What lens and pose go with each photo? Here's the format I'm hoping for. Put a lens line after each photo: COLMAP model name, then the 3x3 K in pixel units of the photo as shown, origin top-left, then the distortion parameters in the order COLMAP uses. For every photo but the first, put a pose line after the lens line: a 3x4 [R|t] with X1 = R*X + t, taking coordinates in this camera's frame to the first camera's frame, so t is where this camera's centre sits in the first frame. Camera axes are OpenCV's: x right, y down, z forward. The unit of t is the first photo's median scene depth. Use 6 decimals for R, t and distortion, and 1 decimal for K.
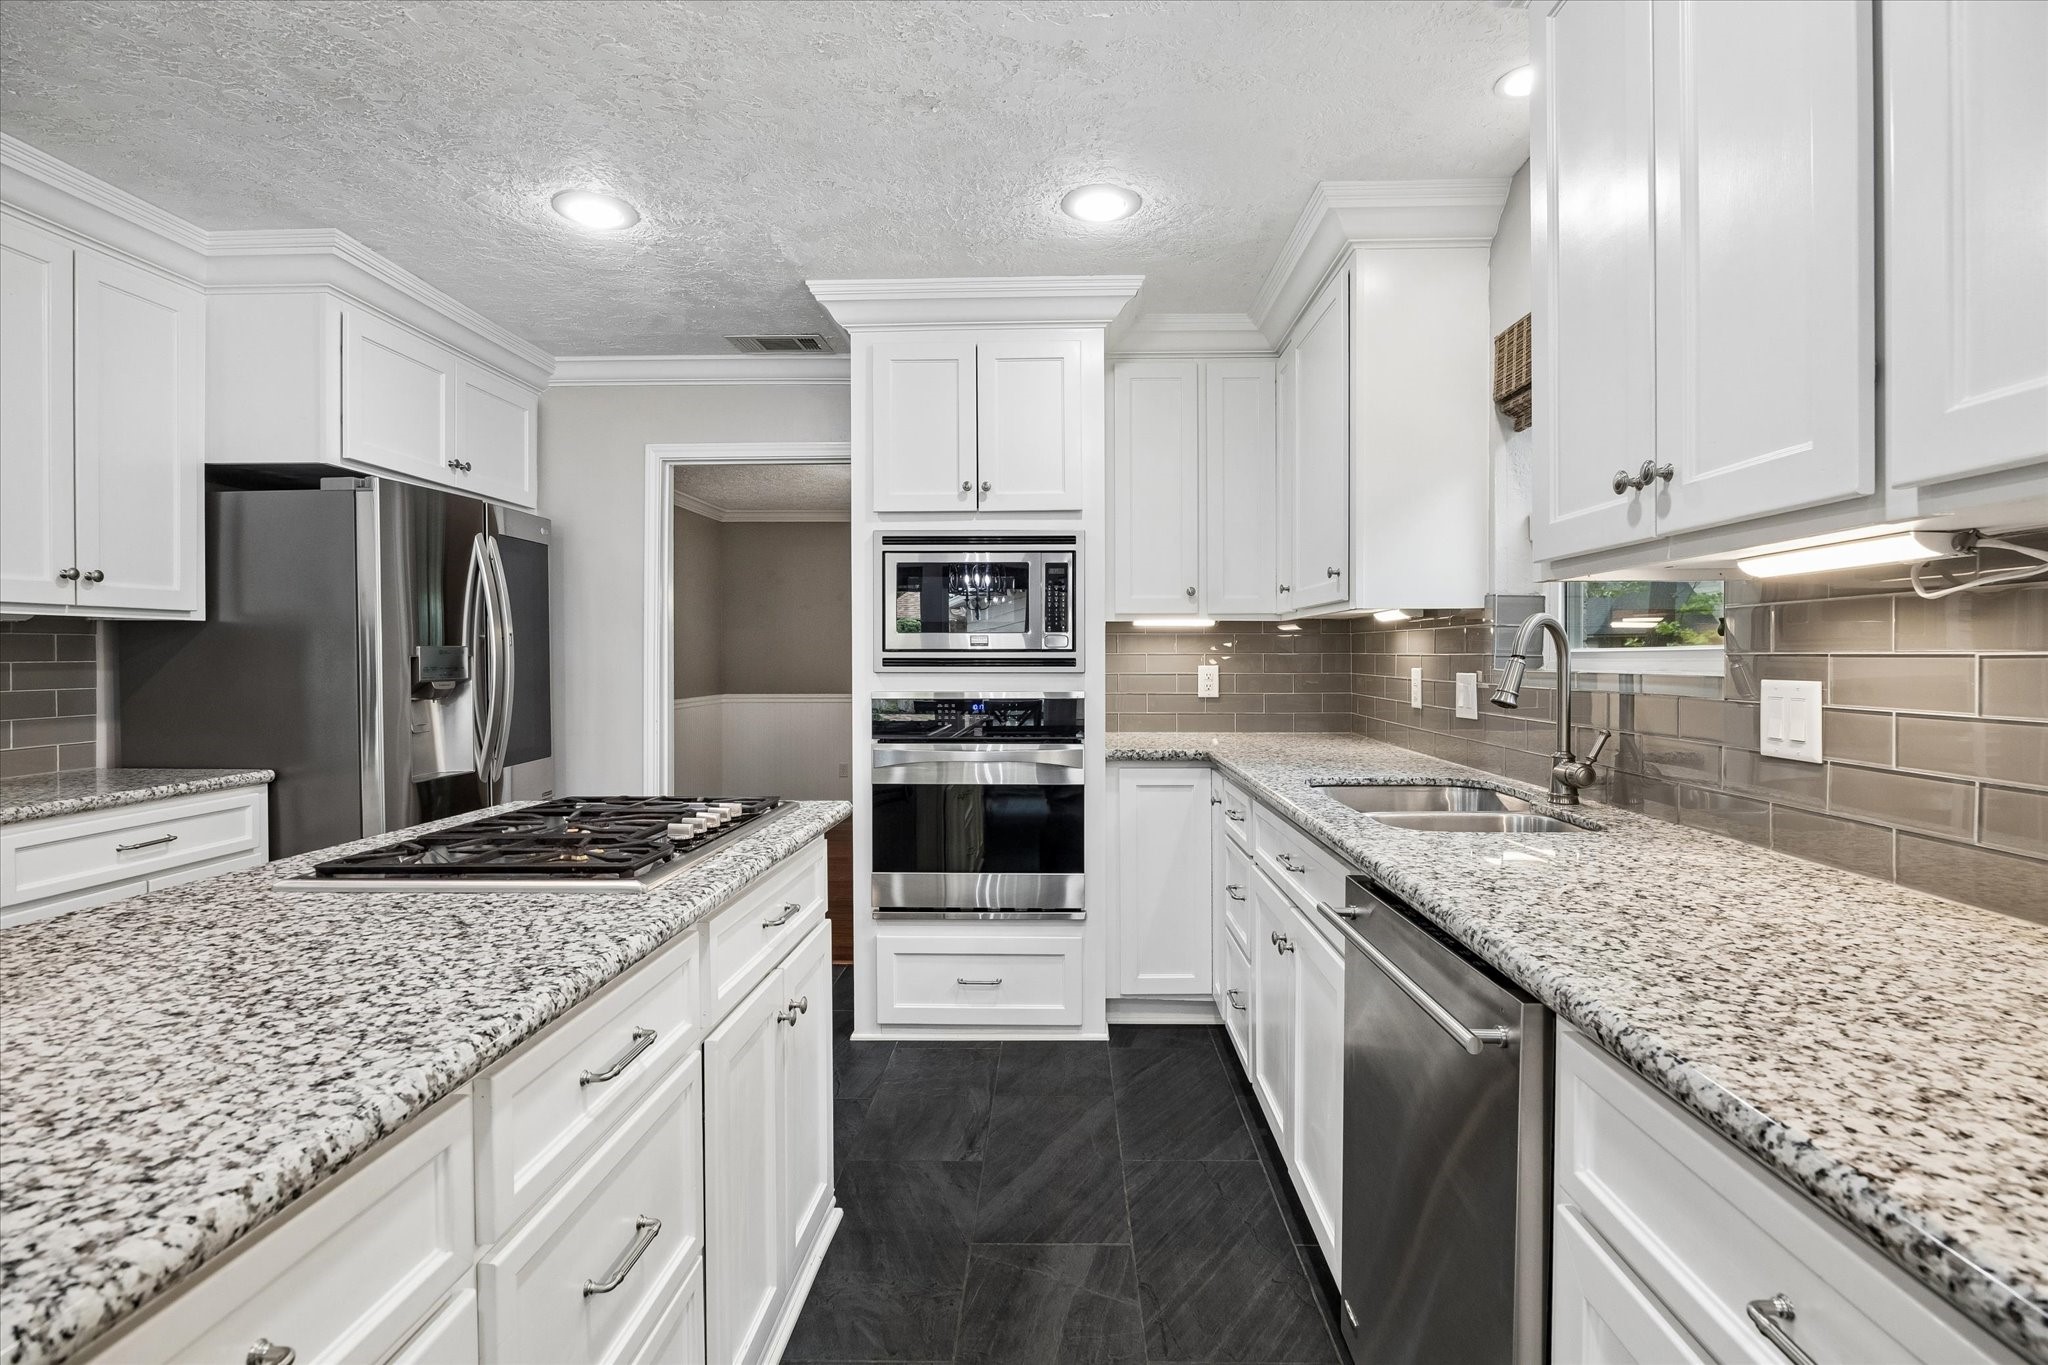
lens RADIAL K [[954.7, 0, 1049.6], [0, 954.7, 664.5], [0, 0, 1]] dist [-0.015592, 0.000269]
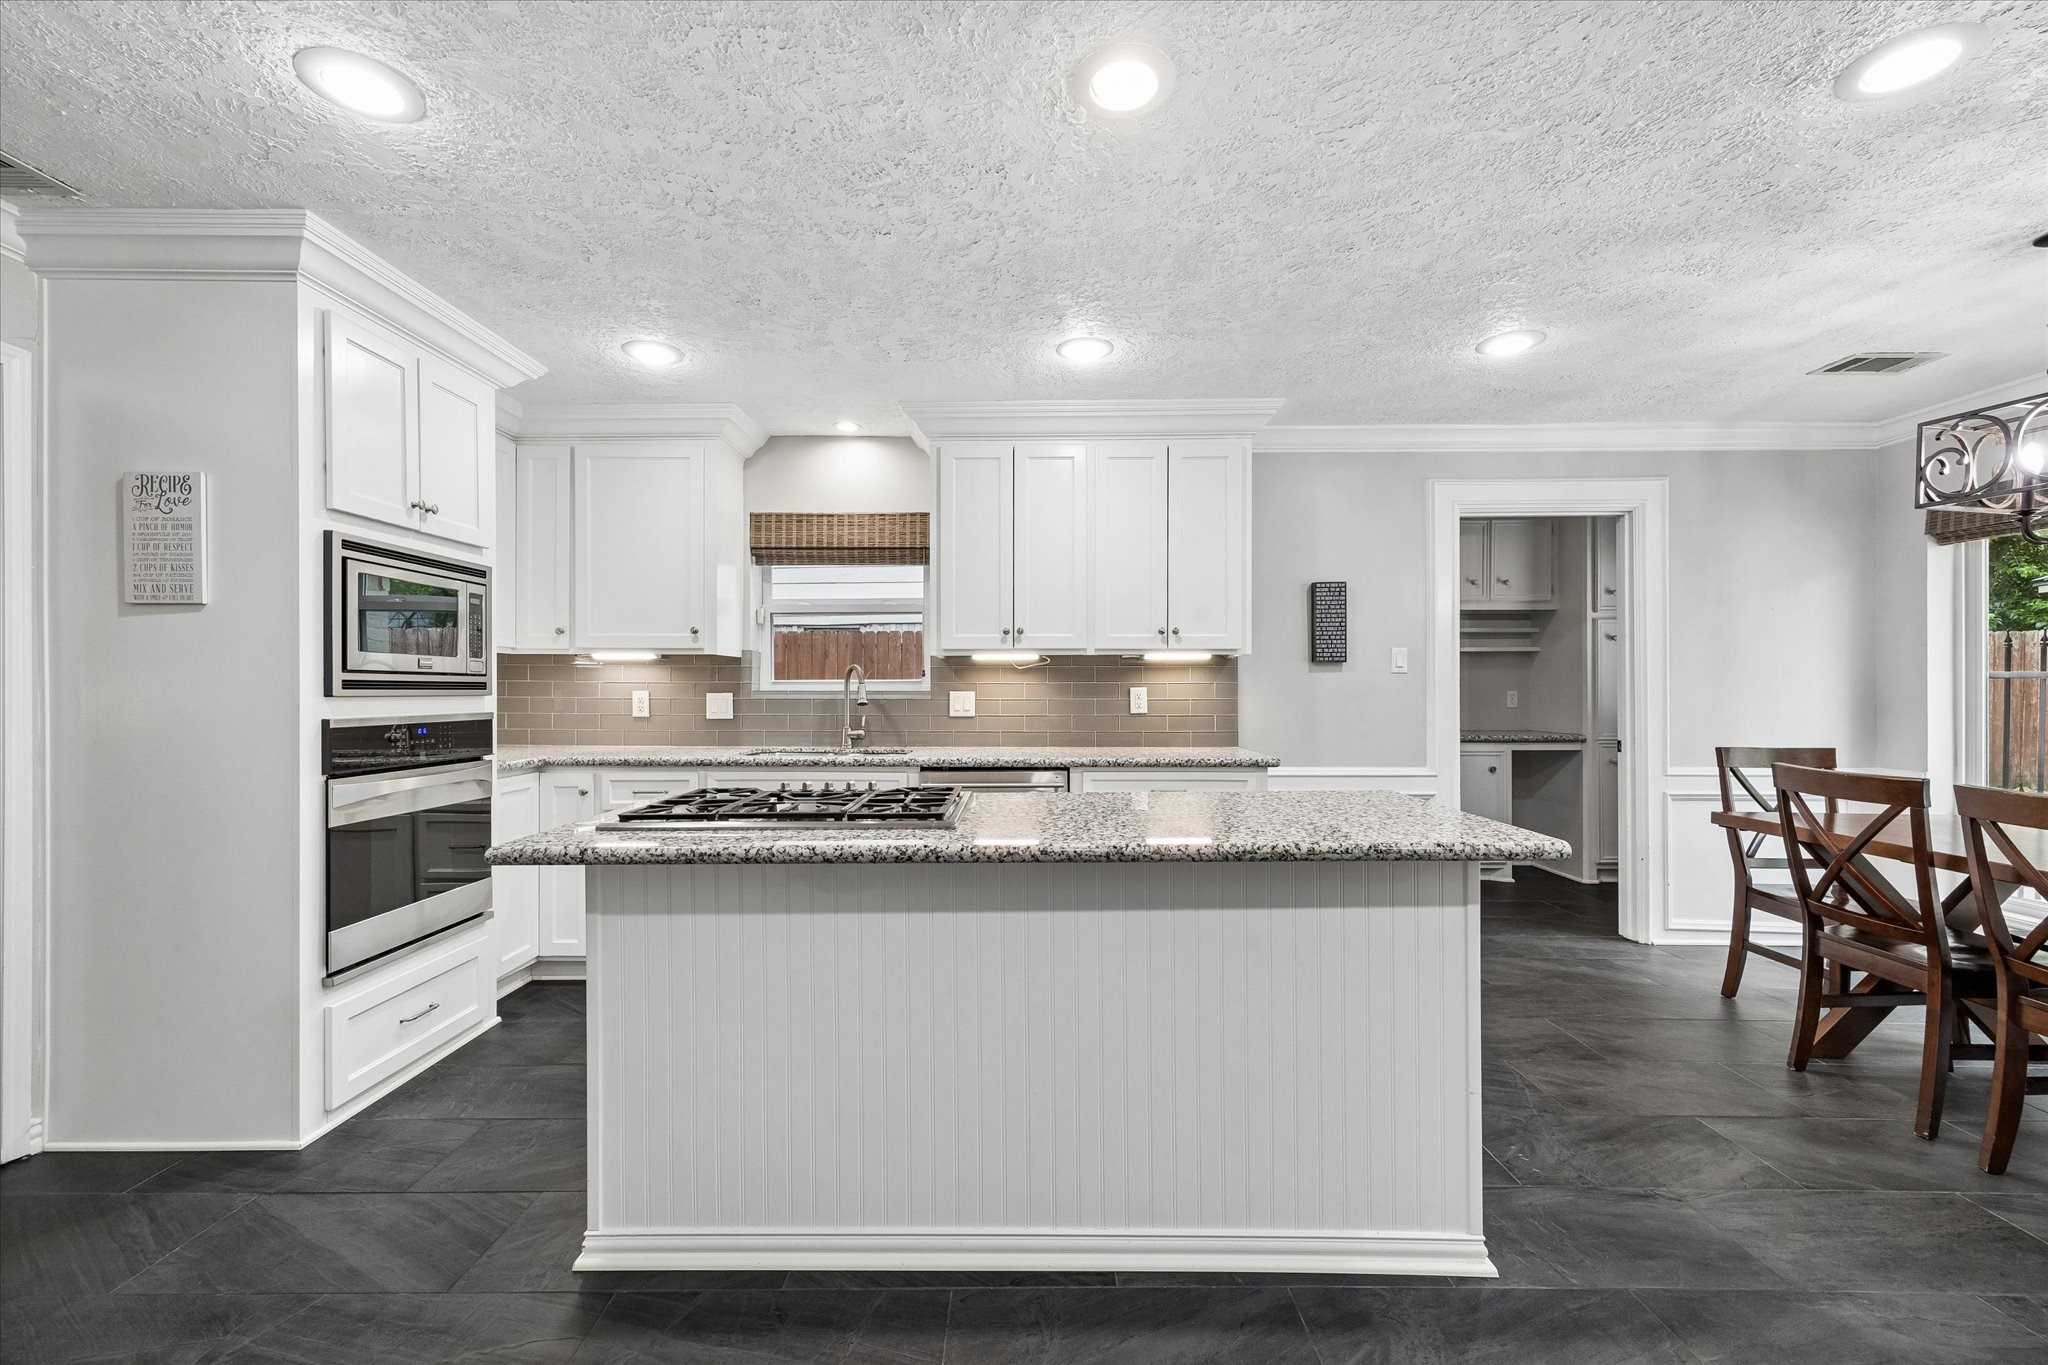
lens RADIAL K [[836.9, 0, 1030.0], [0, 836.9, 689.2], [0, 0, 1]] dist [0.002589, 0.000316]
pose [[-0.018751, 0.002266, 0.999822, -0.950415], [0.007519, 0.999969, -0.002125, 0.008090], [-0.999796, 0.007478, -0.018767, 0.392636]]
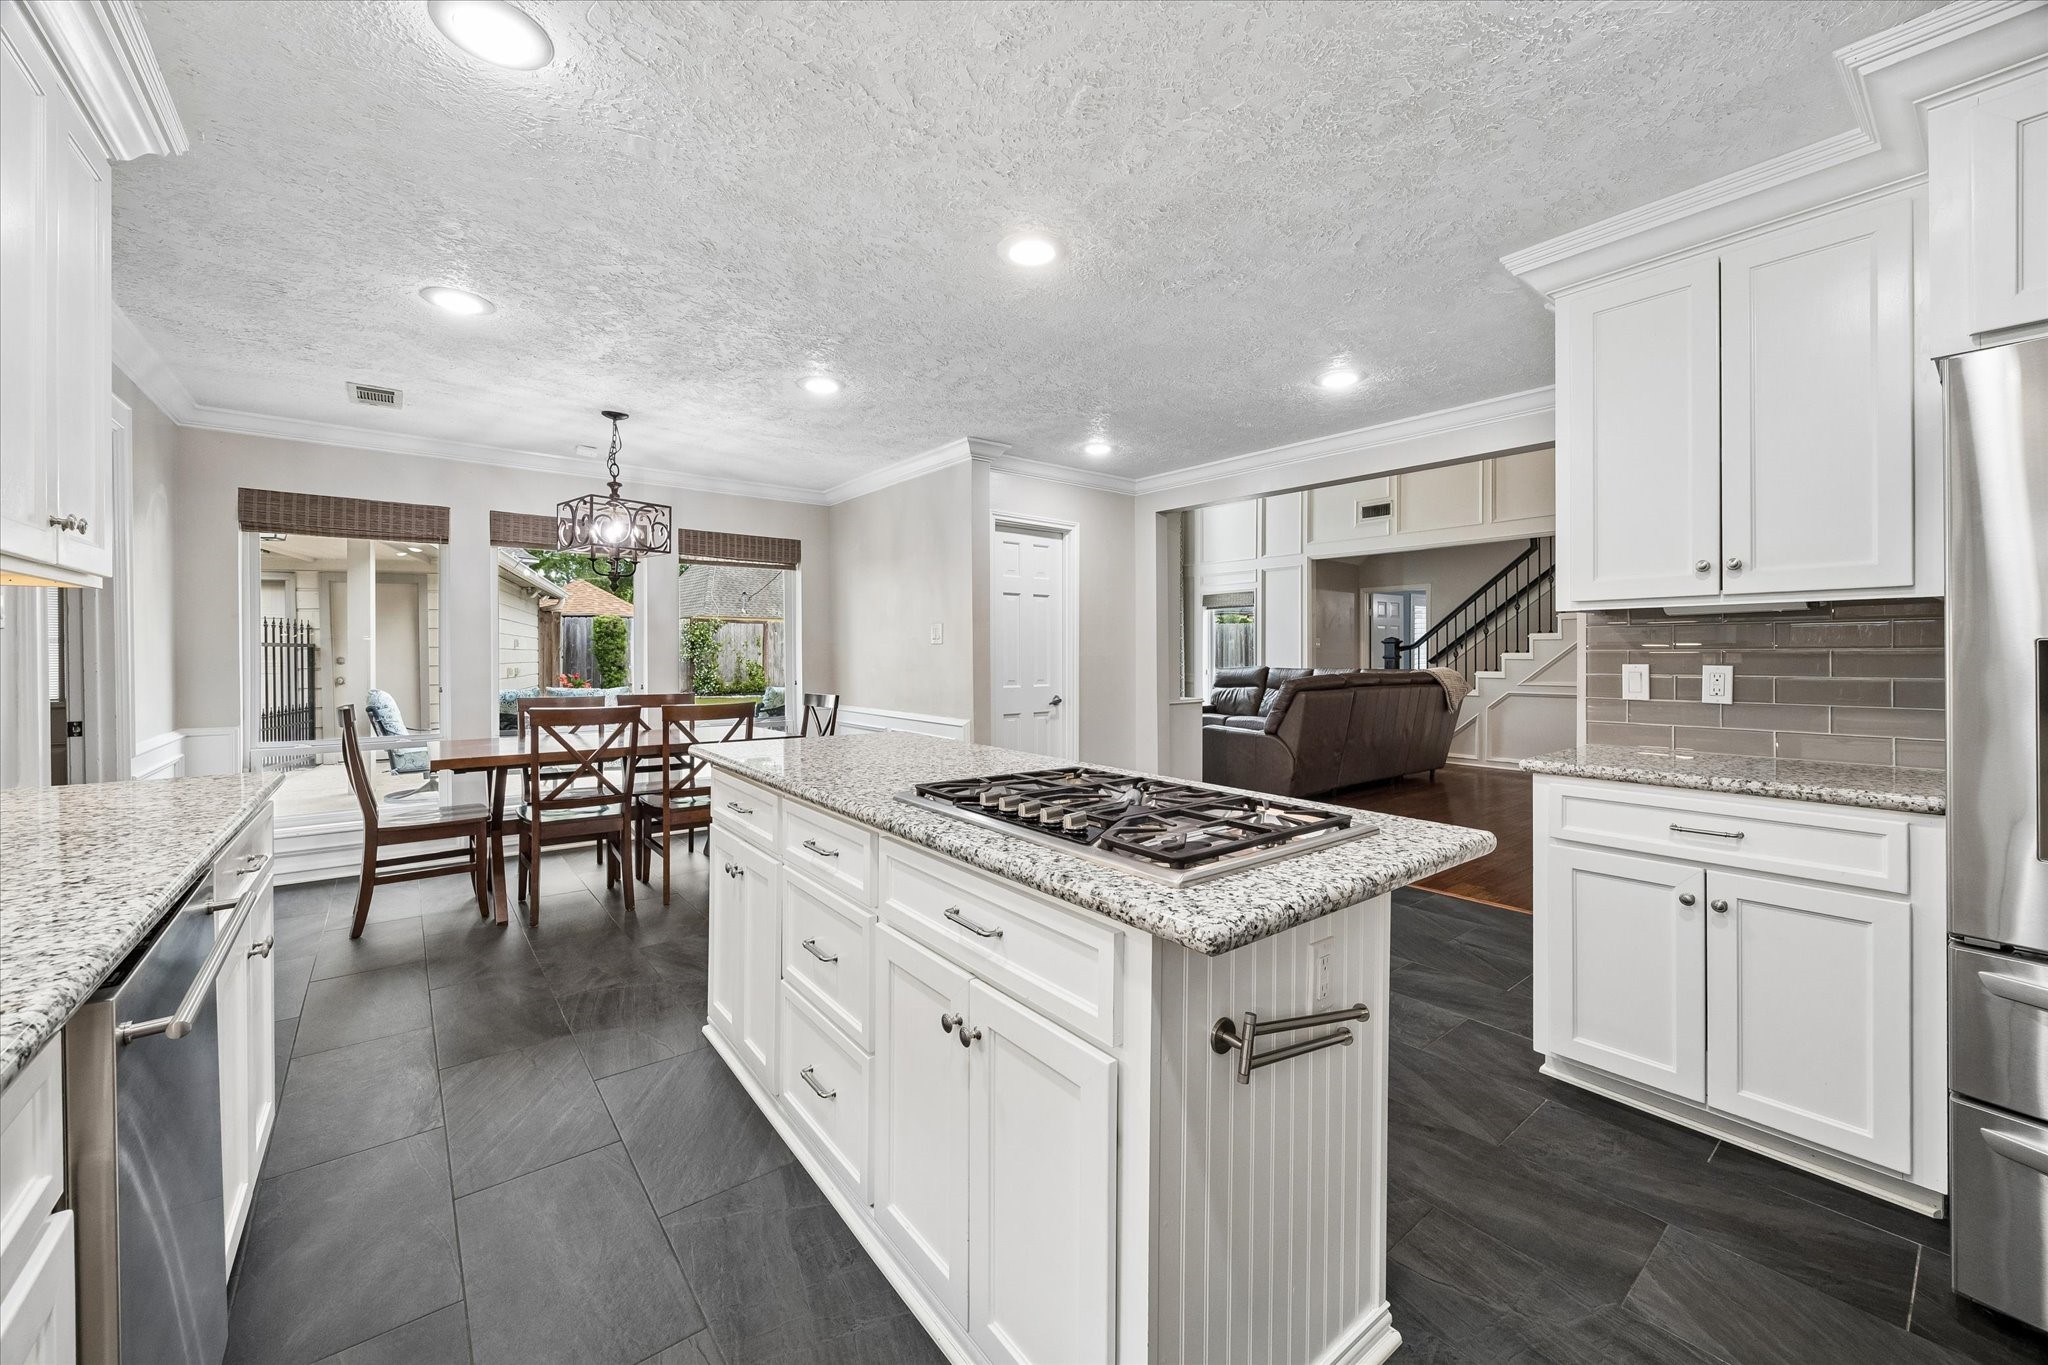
lens RADIAL K [[781.2, 0, 1020.2], [0, 781.2, 670.1], [0, 0, 1]] dist [0.000906, 0.000076]
pose [[-0.771221, 0.014681, -0.636399, 0.097454], [-0.003649, 0.999616, 0.027482, -0.001020], [0.636557, 0.023517, -0.770871, 0.912509]]
